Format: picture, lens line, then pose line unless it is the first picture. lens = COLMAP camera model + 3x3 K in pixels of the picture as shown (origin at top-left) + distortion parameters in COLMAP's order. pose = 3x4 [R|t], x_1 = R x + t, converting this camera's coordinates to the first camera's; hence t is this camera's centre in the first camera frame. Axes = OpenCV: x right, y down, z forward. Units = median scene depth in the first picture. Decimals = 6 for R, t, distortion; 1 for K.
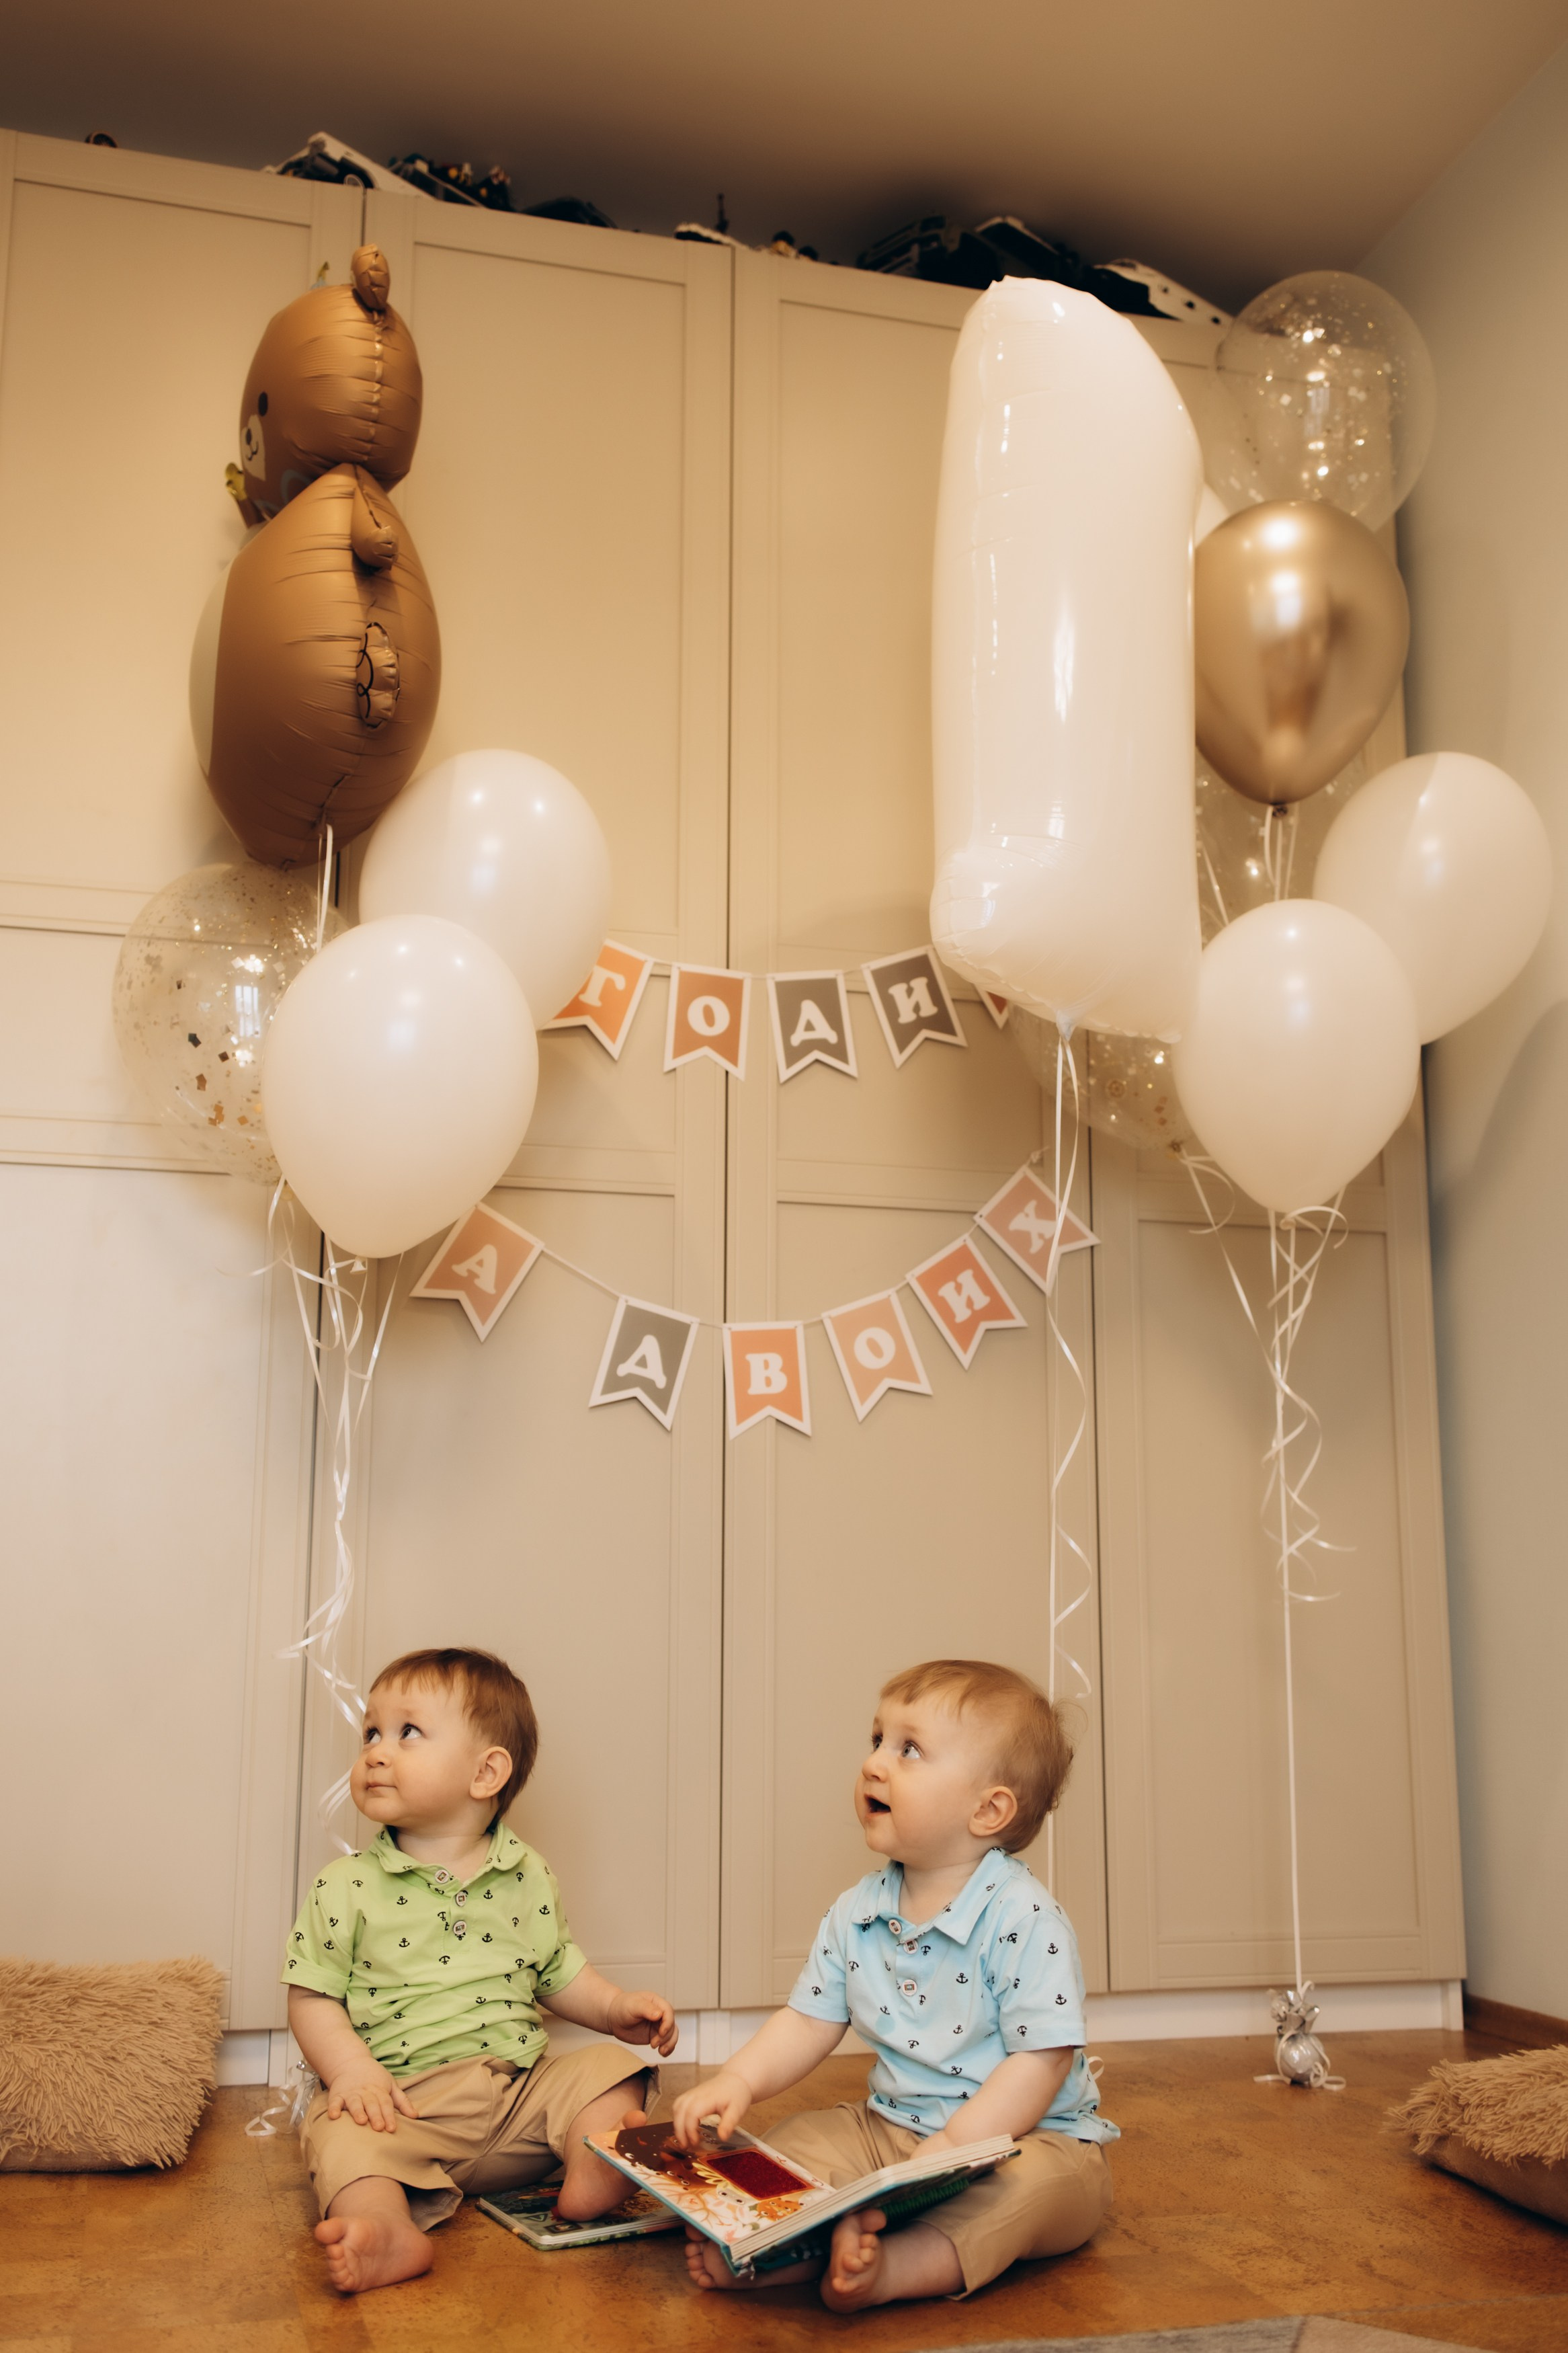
lens RADIAL K [[2347.4, 0, 789.4], [0, 2347.4, 1161.5], [0, 0, 1]] dist [0.020118, -0.006896]
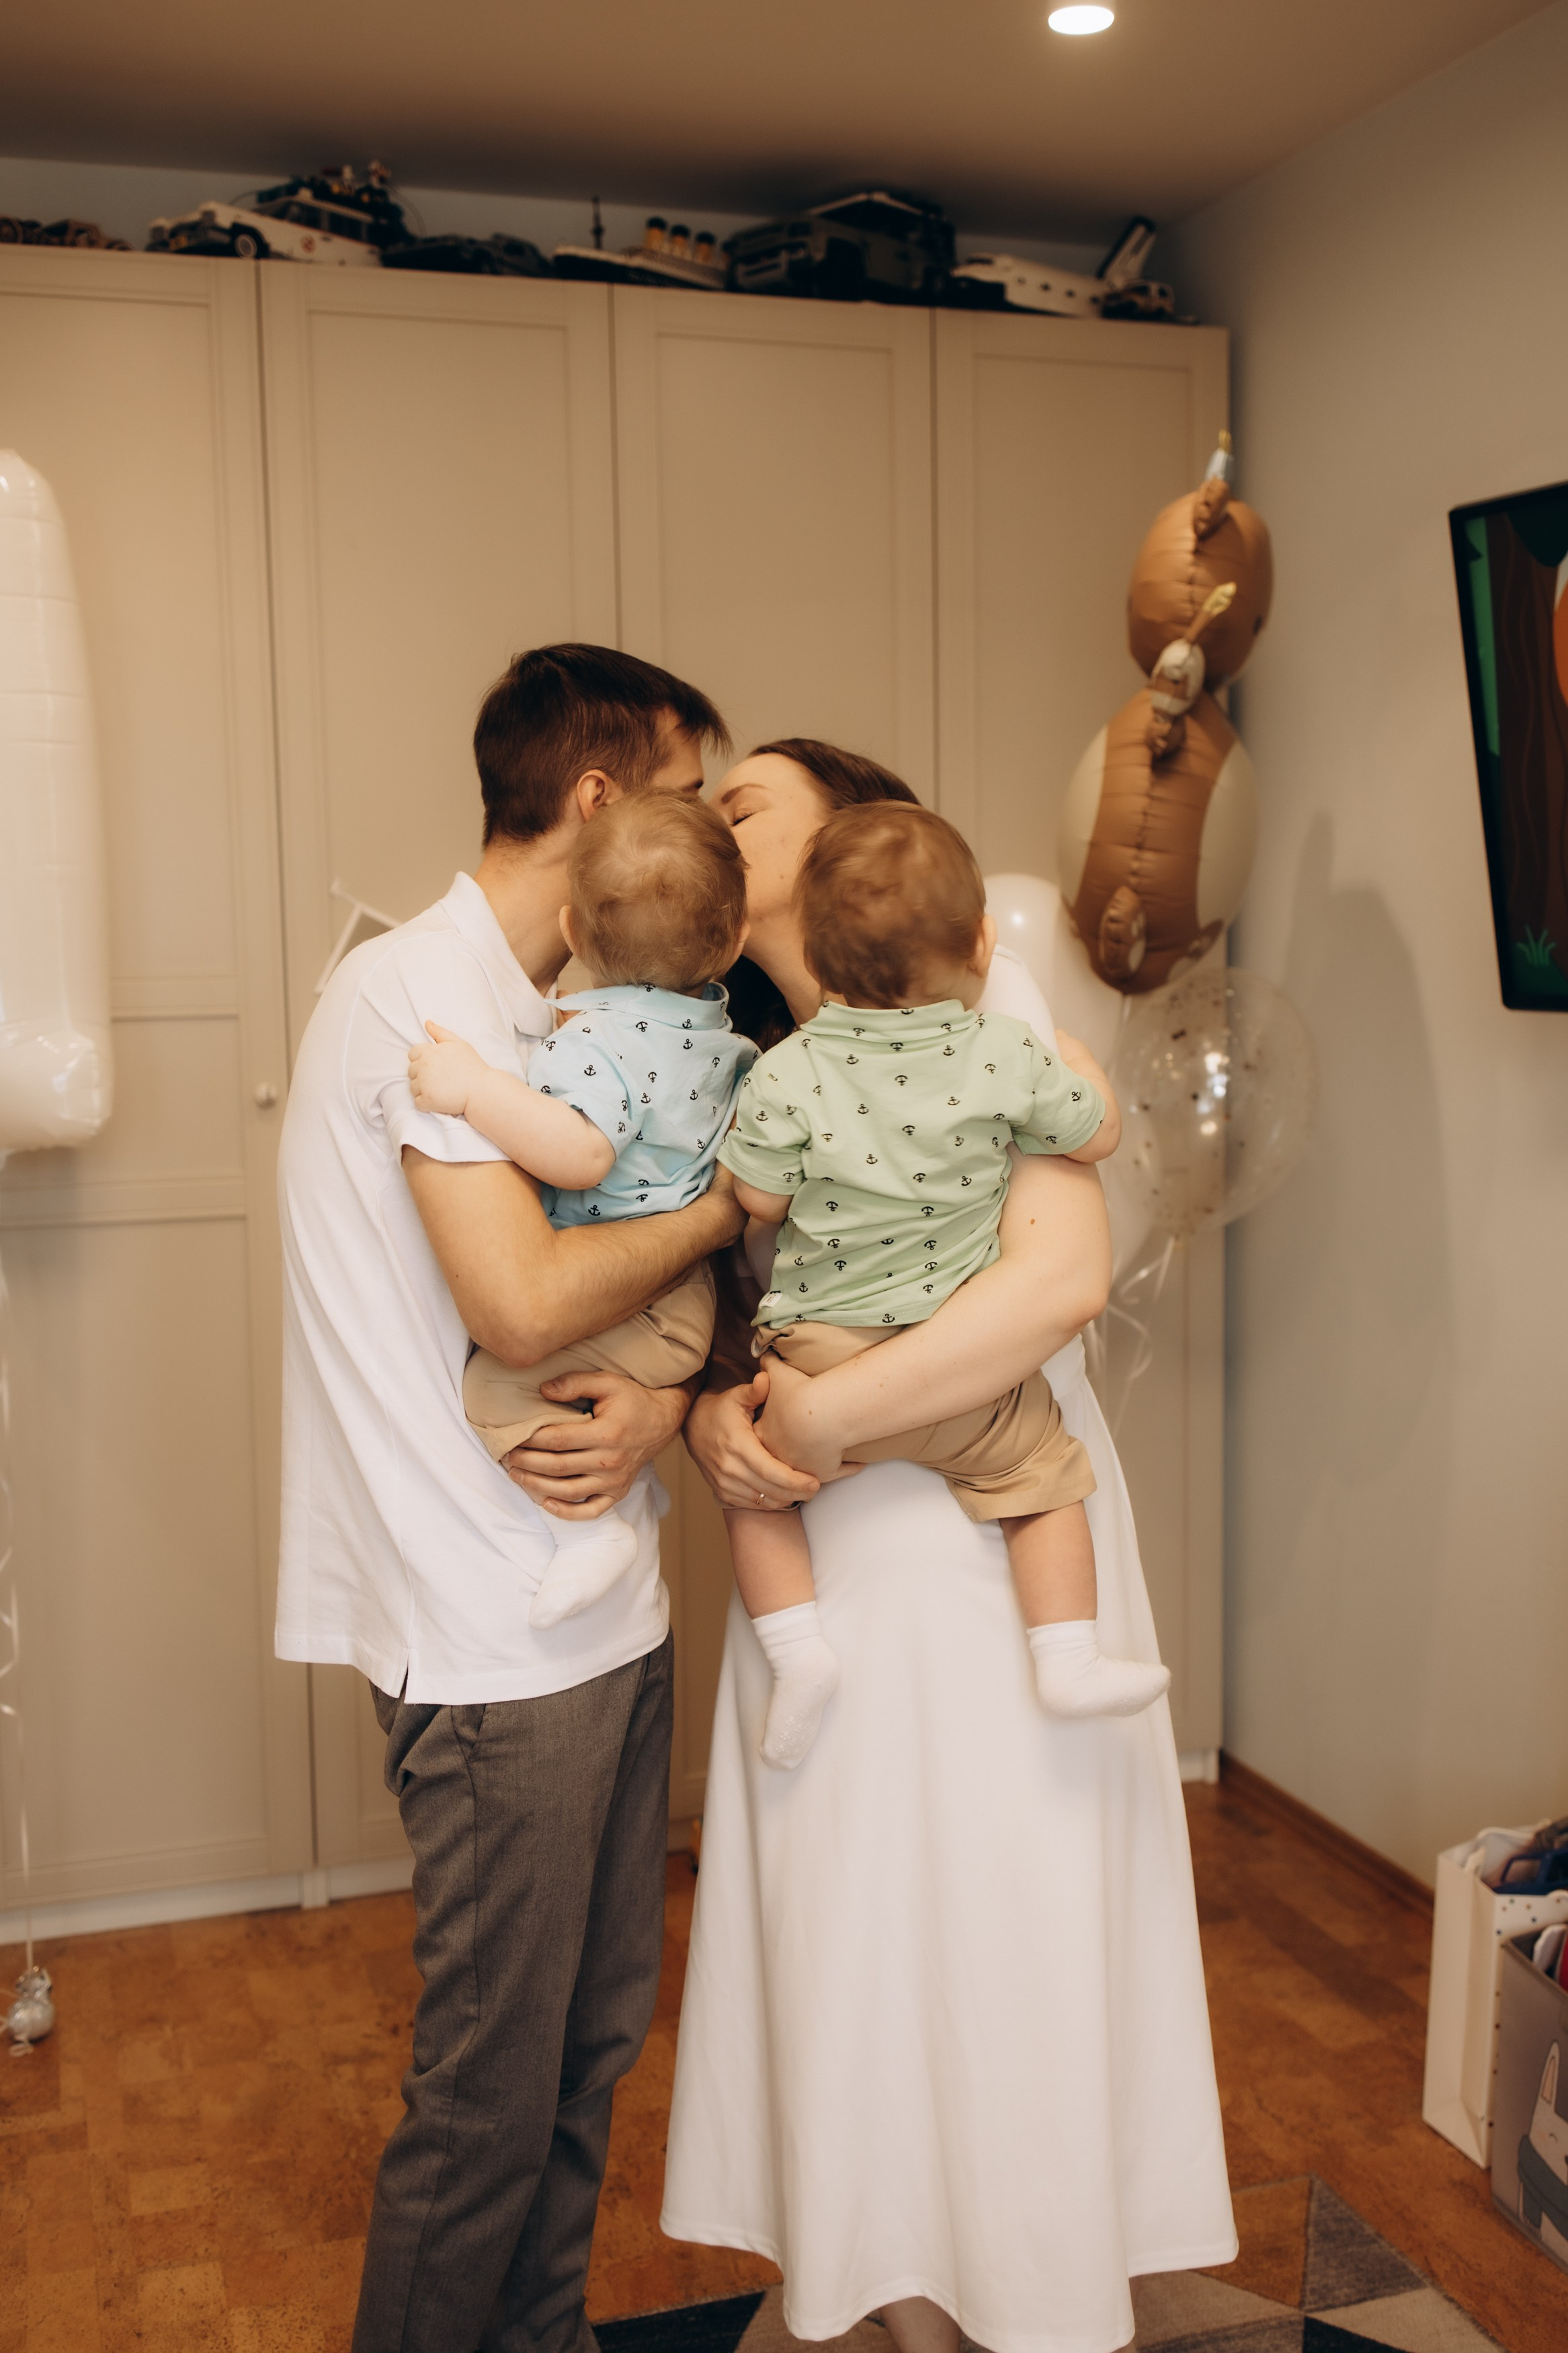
lens RADIAL K [[2346.0, 0, 798.9], [0, 2346.0, 1178.1], [0, 0, 1]] dist [0.016679, -0.128543]
pose [[0.998649, -0.021074, 0.047503, 0.002391], [0.006303, 0.956454, 0.291816, -0.333334], [-0.051584, -0.291122, 0.955294, -0.127474]]
